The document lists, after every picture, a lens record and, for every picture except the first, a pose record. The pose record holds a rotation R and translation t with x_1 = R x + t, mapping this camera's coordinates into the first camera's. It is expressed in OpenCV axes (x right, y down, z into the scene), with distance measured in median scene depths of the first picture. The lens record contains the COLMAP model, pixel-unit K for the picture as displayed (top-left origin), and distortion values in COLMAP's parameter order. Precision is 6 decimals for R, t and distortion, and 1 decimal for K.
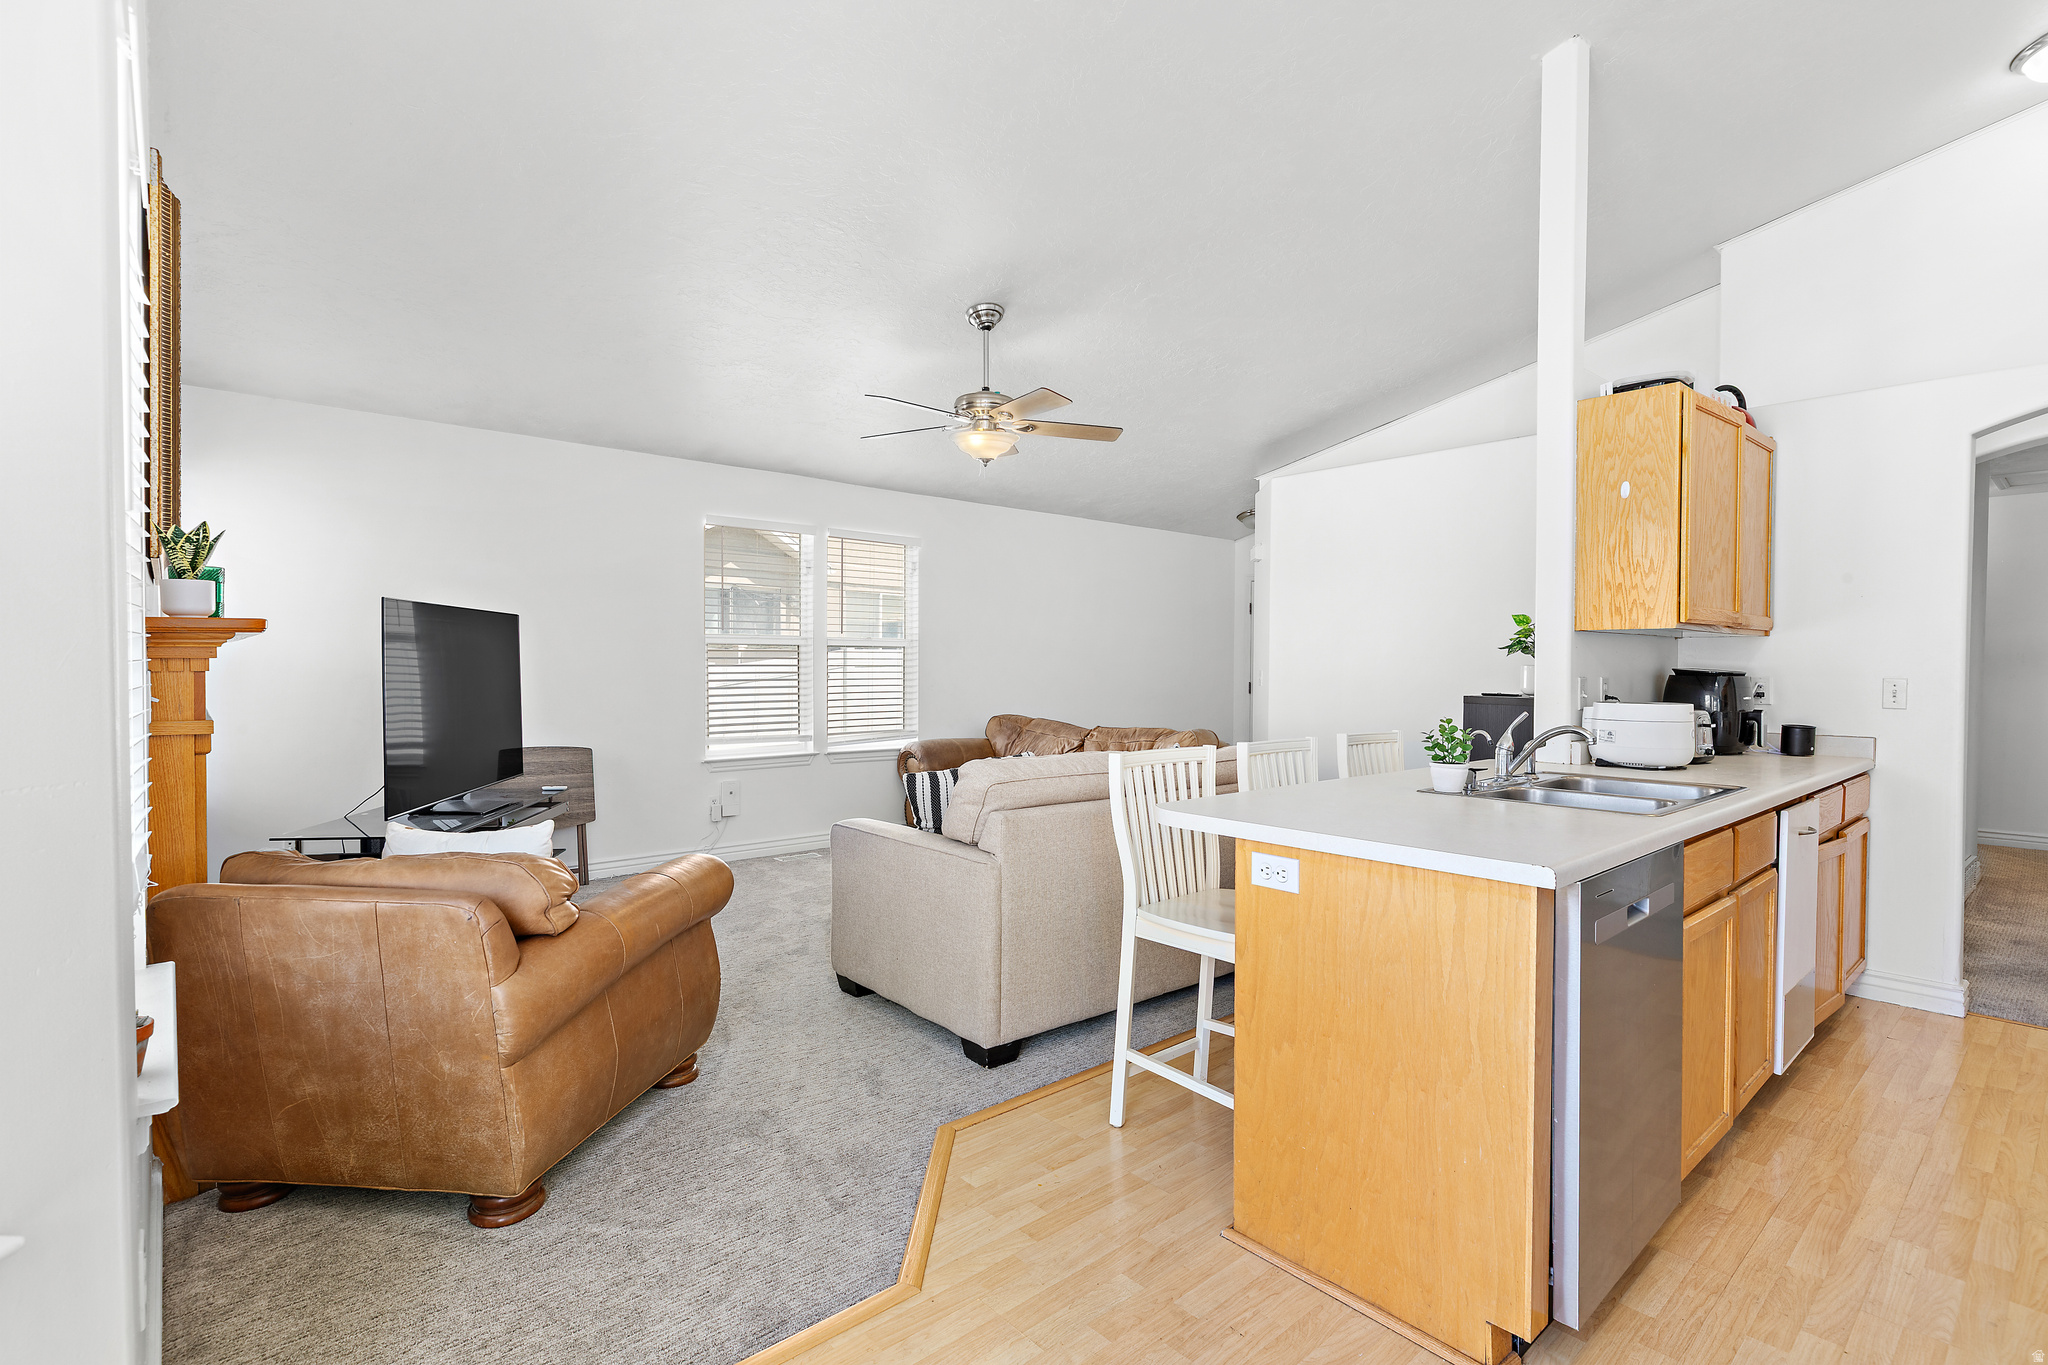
lens RADIAL K [[970.0, 0, 1037.2], [0, 970.0, 686.7], [0, 0, 1]] dist [-0.002591, -0.000560]
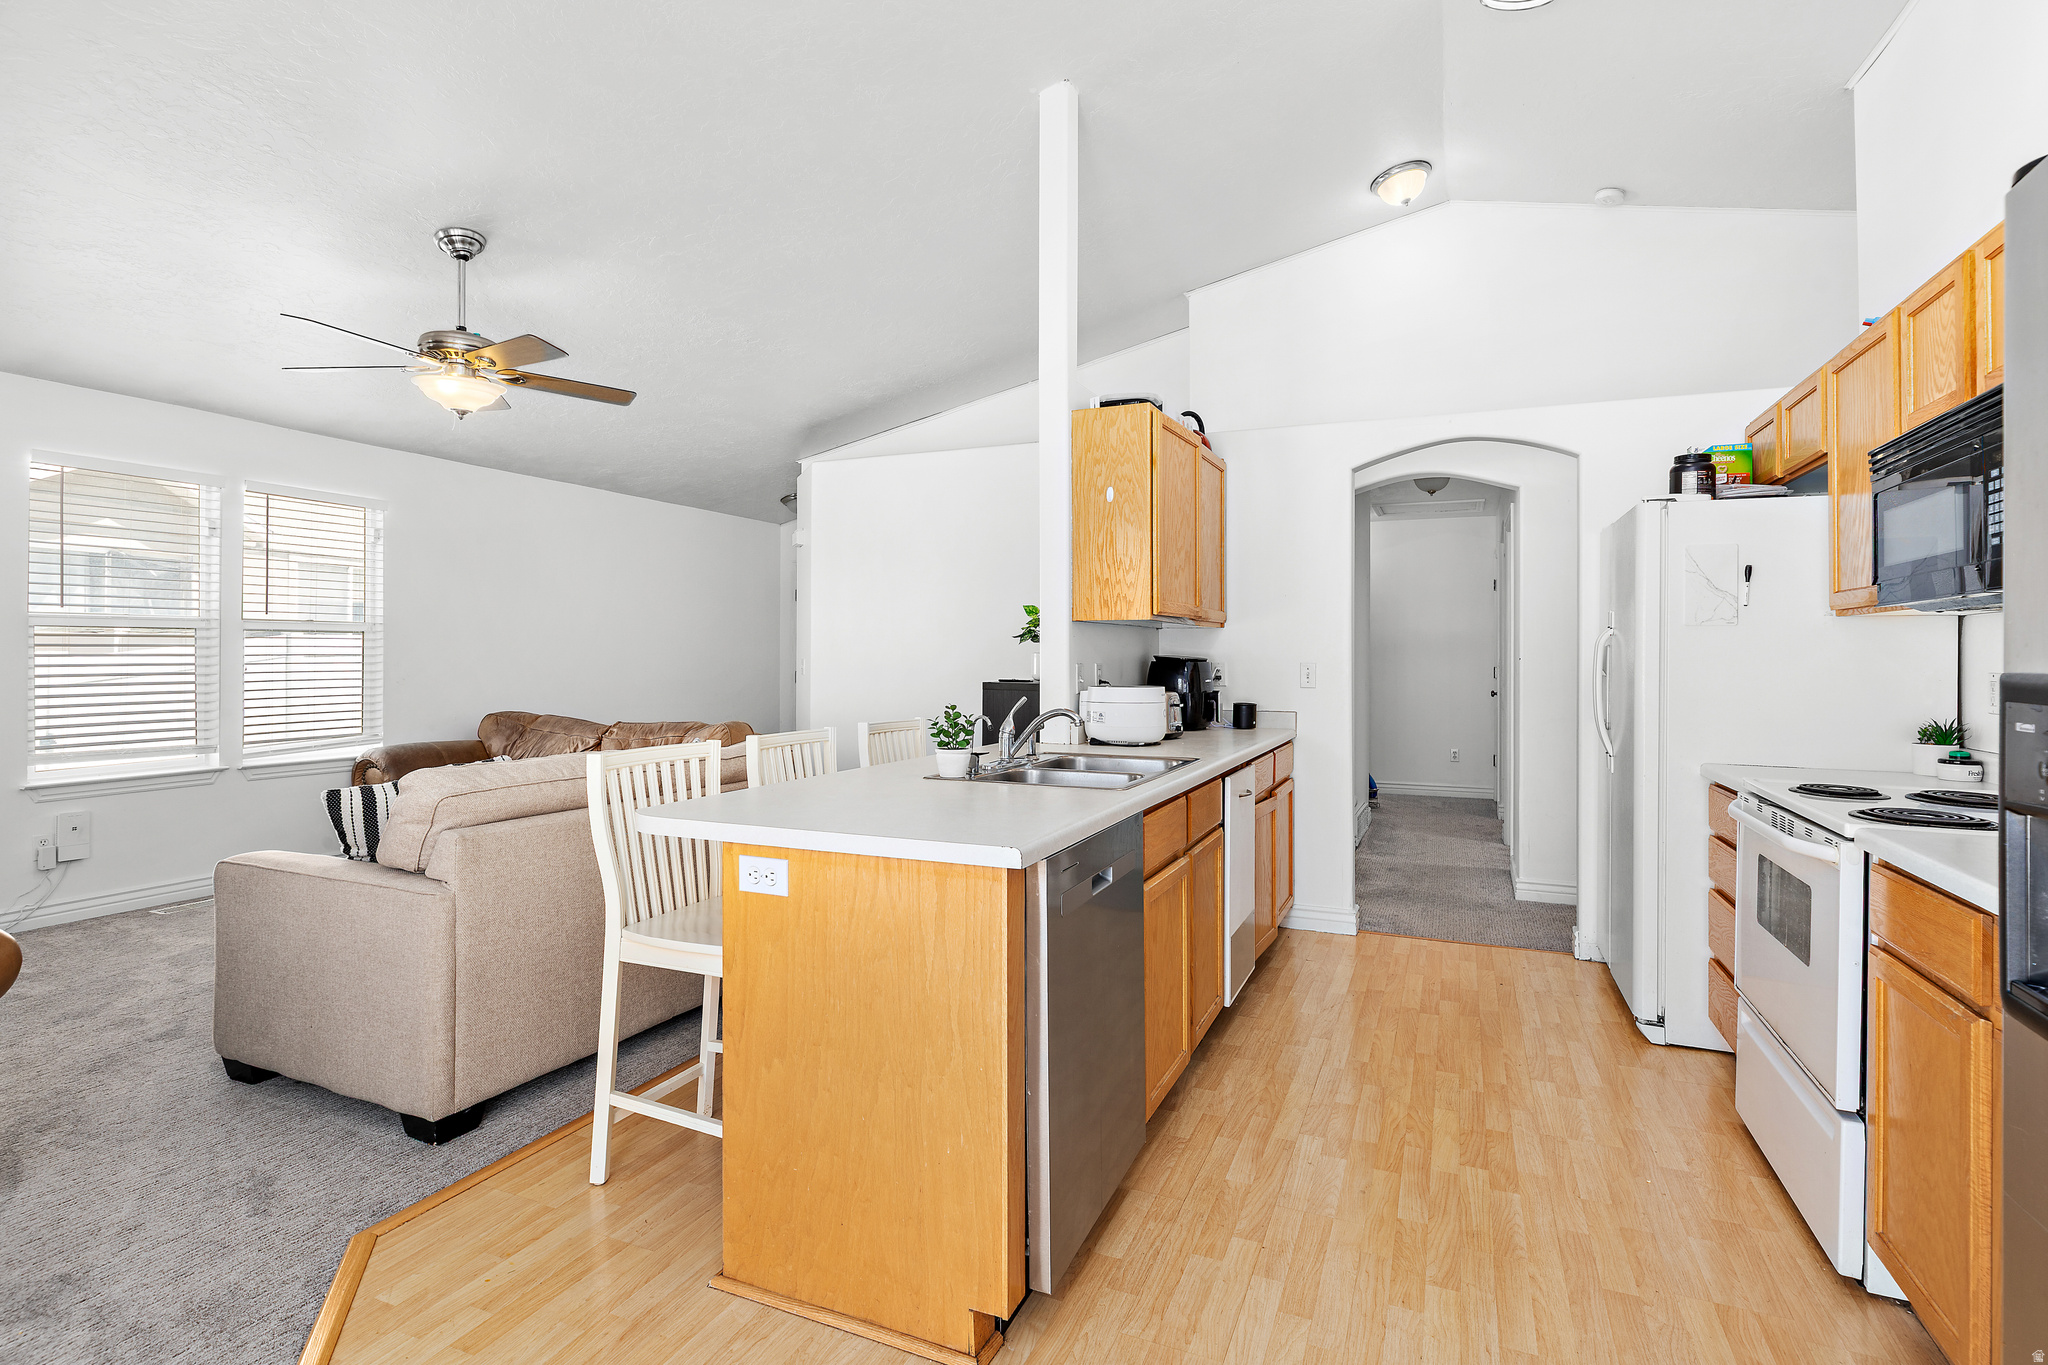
lens RADIAL K [[983.5, 0, 1041.3], [0, 983.5, 650.8], [0, 0, 1]] dist [-0.001851, 0.000710]
pose [[0.904930, -0.000729, 0.425559, 0.057648], [0.011501, 0.999675, -0.022745, 0.000341], [-0.425404, 0.025477, 0.904645, 0.019689]]
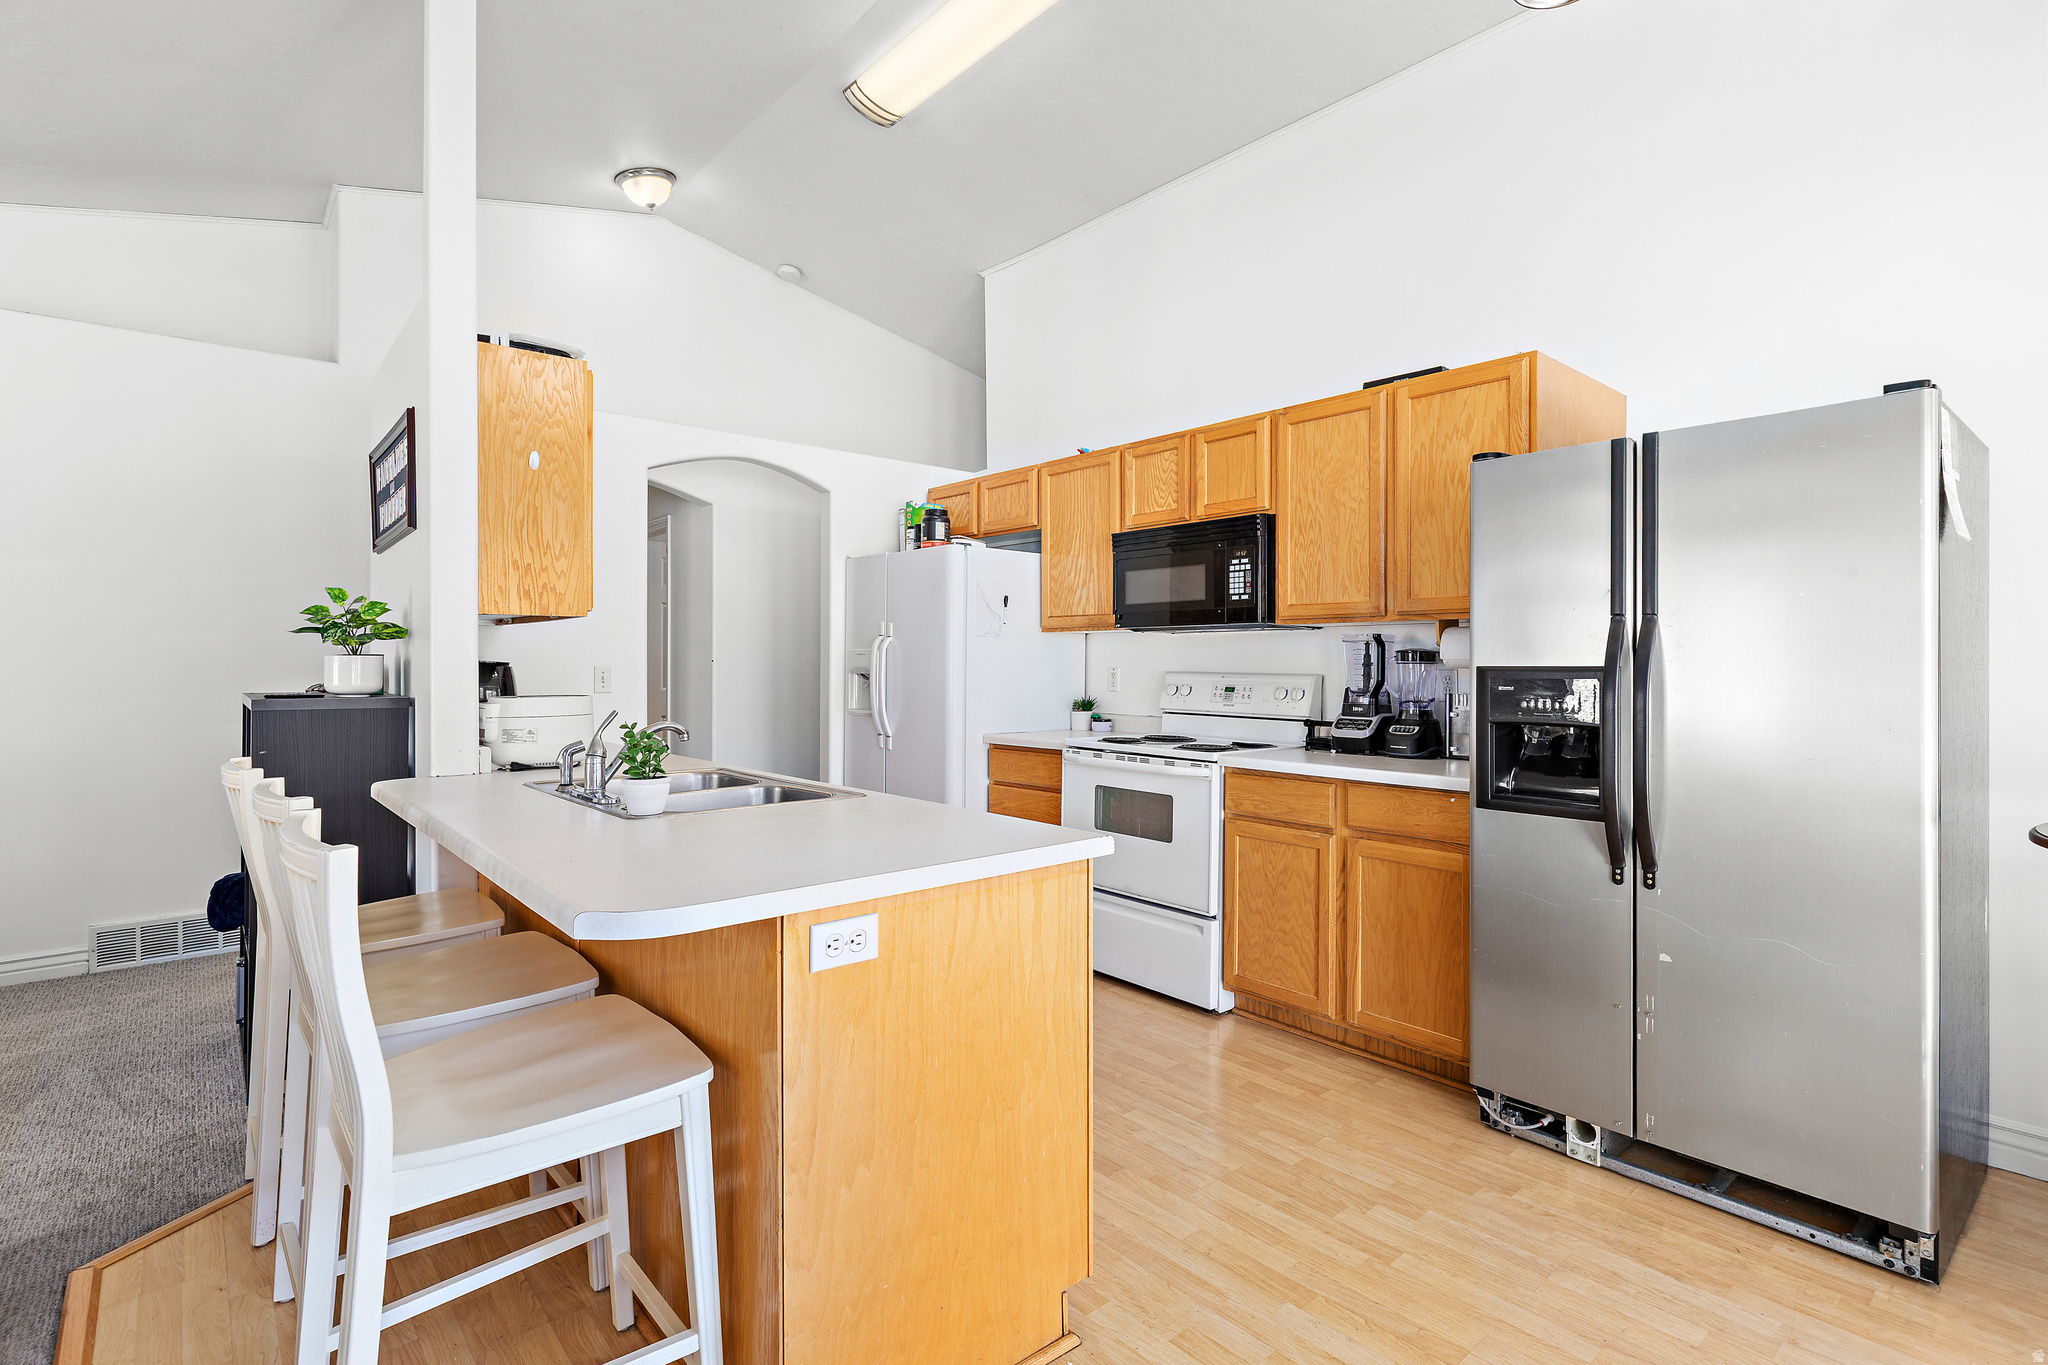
lens RADIAL K [[983.5, 0, 1041.3], [0, 983.5, 650.8], [0, 0, 1]] dist [-0.001851, 0.000710]
pose [[0.009817, 0.001436, 0.999951, -0.334432], [0.021222, 0.999773, -0.001644, -0.016016], [-0.999727, 0.021237, 0.009784, 0.570154]]
